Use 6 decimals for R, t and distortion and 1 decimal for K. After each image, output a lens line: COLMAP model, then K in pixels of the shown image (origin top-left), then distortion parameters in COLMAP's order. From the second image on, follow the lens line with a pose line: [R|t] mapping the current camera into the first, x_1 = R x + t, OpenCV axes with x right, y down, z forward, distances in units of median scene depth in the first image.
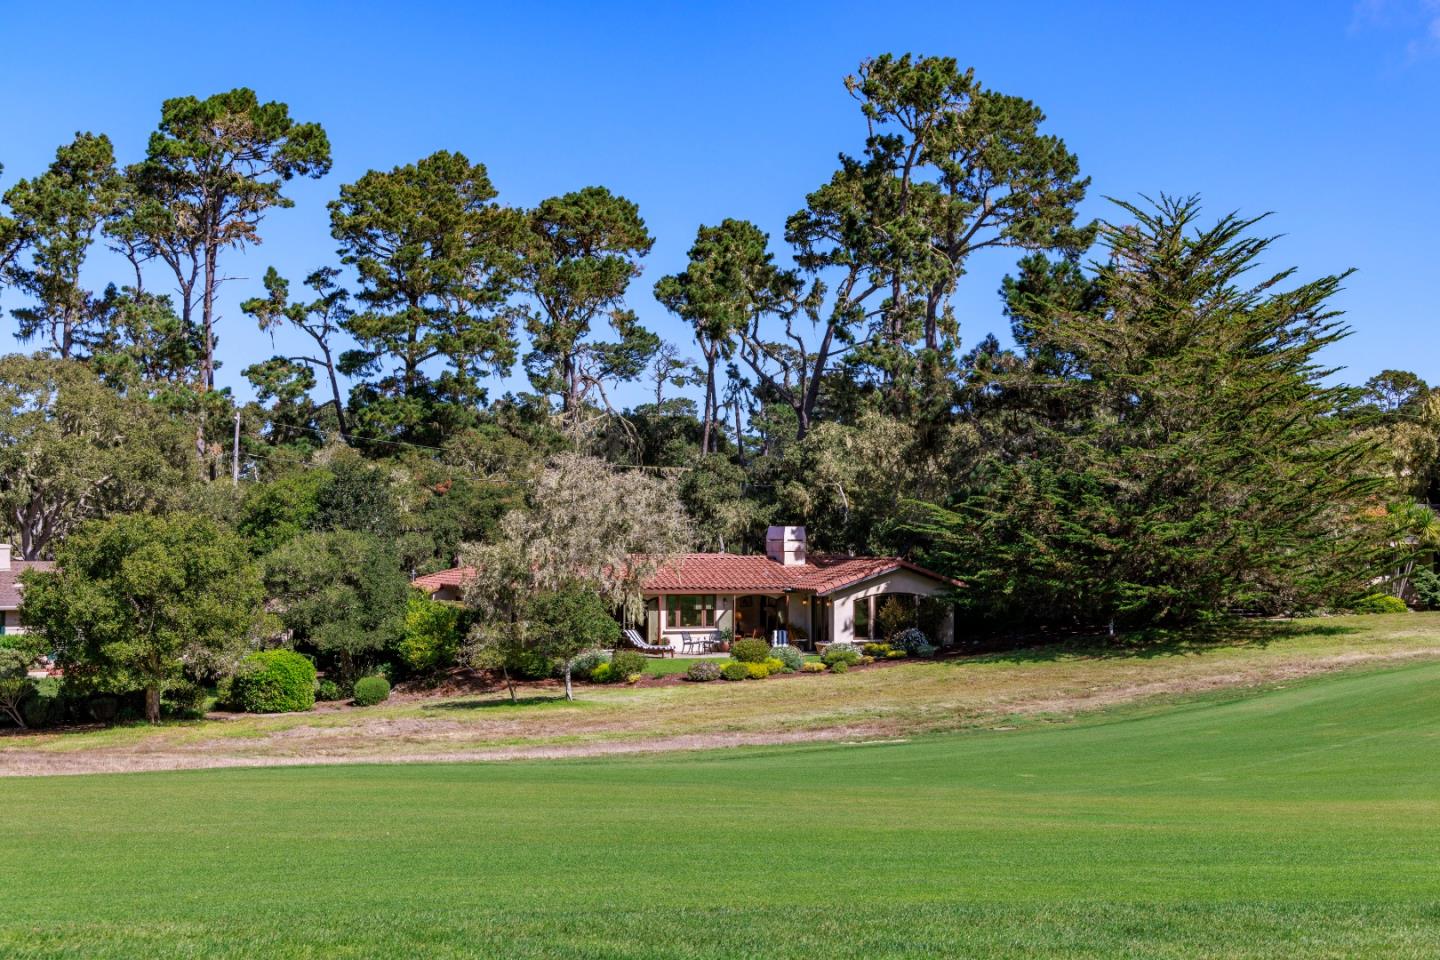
lens RADIAL K [[775.5, 0, 719.8], [0, 775.5, 484.2], [0, 0, 1]] dist [-0.003121, 0.000172]
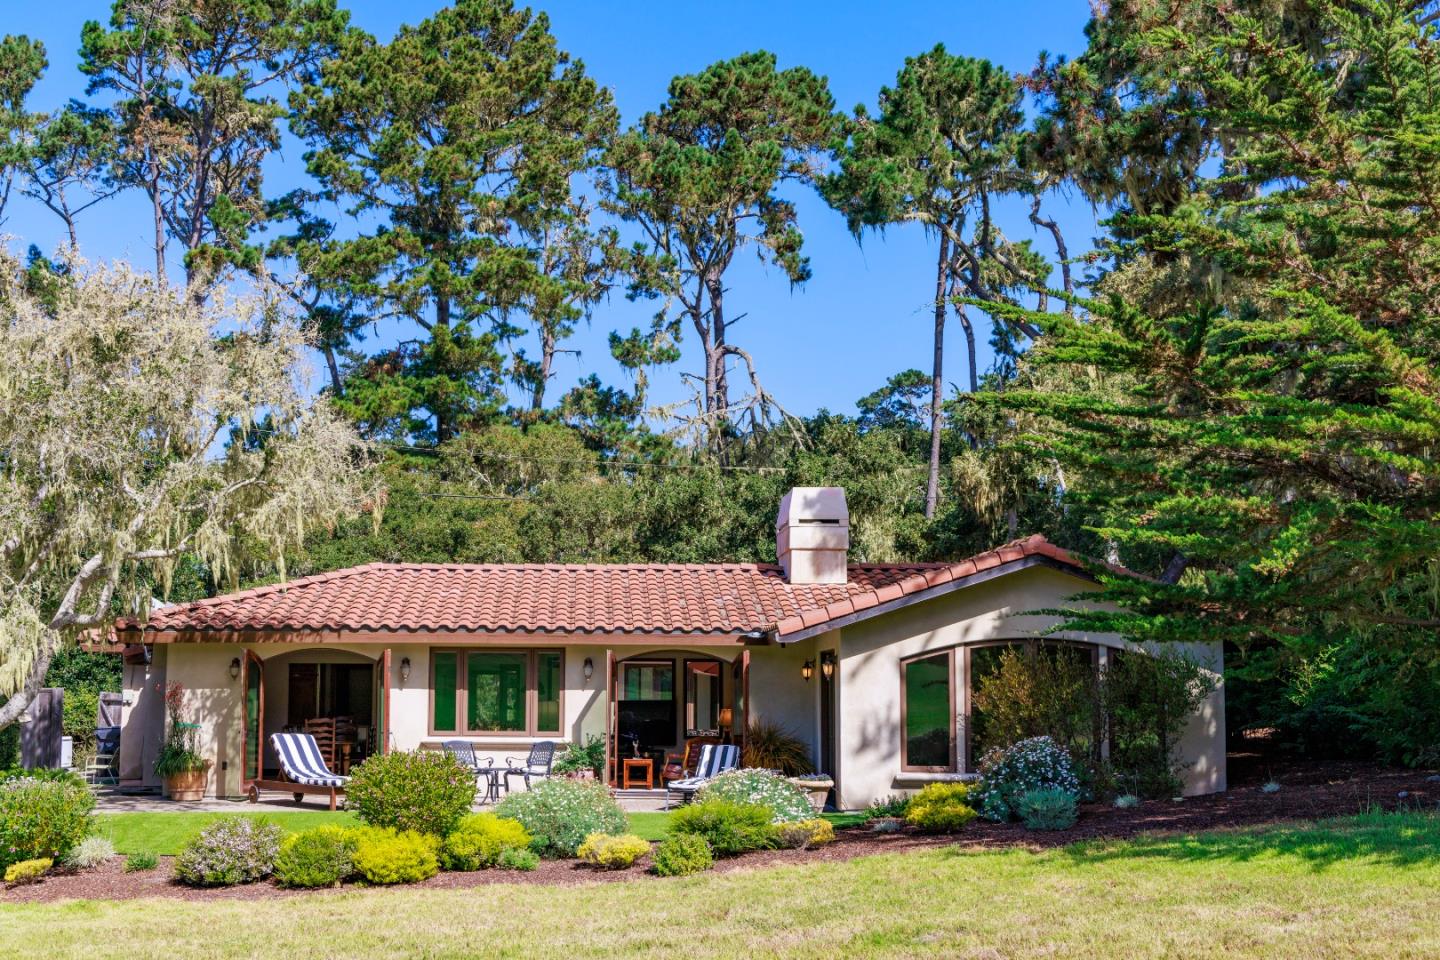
lens RADIAL K [[1135.2, 0, 789.6], [0, 1135.2, 542.4], [0, 0, 1]] dist [0.004996, 0.000111]
pose [[0.973265, -0.028149, -0.227953, 0.236945], [0.024154, 0.999502, -0.020297, 0.103835], [0.228411, 0.014249, 0.973461, 0.477425]]
